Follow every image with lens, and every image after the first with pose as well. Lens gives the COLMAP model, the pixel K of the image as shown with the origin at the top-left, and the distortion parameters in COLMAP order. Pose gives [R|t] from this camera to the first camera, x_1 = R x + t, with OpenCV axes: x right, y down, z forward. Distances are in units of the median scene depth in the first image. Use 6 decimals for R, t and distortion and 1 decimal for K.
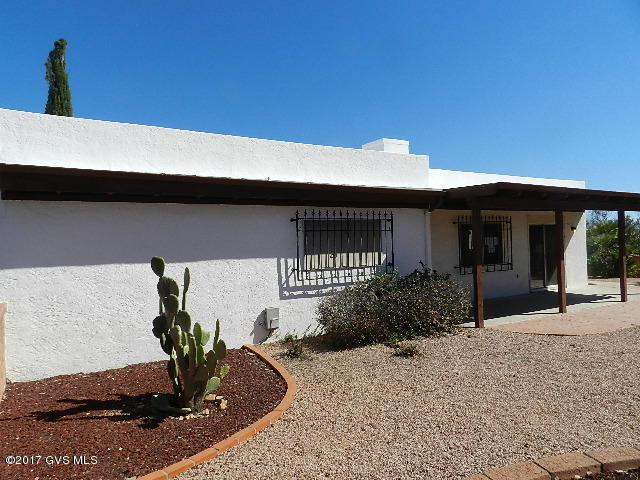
lens RADIAL K [[433.0, 0, 320.0], [0, 433.0, 240.0], [0, 0, 1]] dist [0.018135, -0.002189]
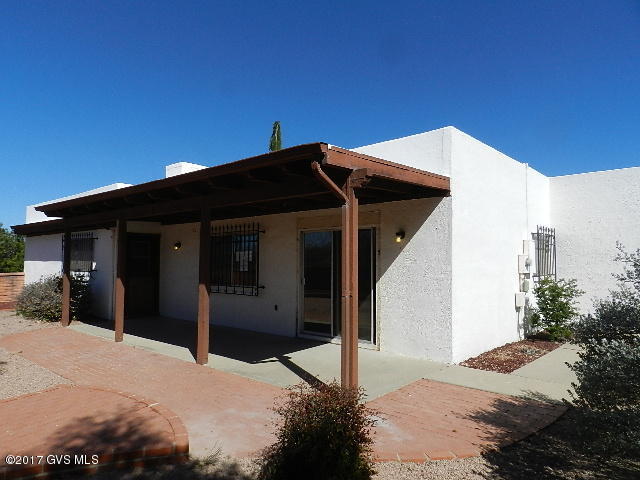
lens RADIAL K [[433.0, 0, 320.0], [0, 433.0, 240.0], [0, 0, 1]] dist [0.018135, -0.002189]
pose [[0.284156, -0.017184, -0.958624, 1.691652], [-0.006461, 0.999782, -0.019837, -0.018340], [0.958756, 0.011830, 0.283983, 1.281998]]
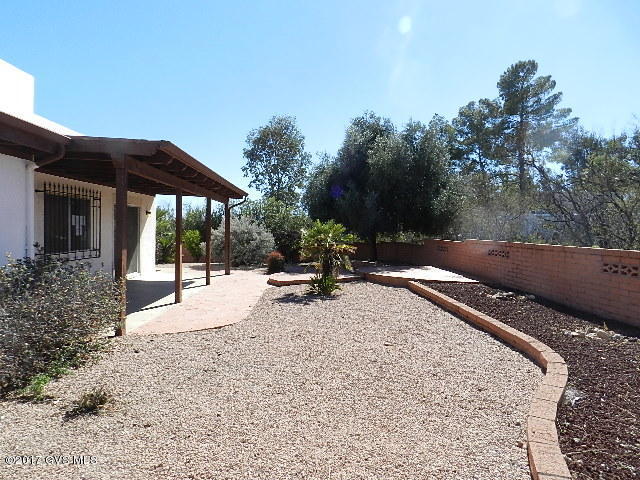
lens RADIAL K [[433.0, 0, 320.0], [0, 433.0, 240.0], [0, 0, 1]] dist [0.018135, -0.002189]
pose [[0.483660, 0.019481, 0.875039, -0.108070], [-0.041959, 0.999119, 0.000949, 0.026367], [-0.874249, -0.037174, 0.484052, 0.349236]]
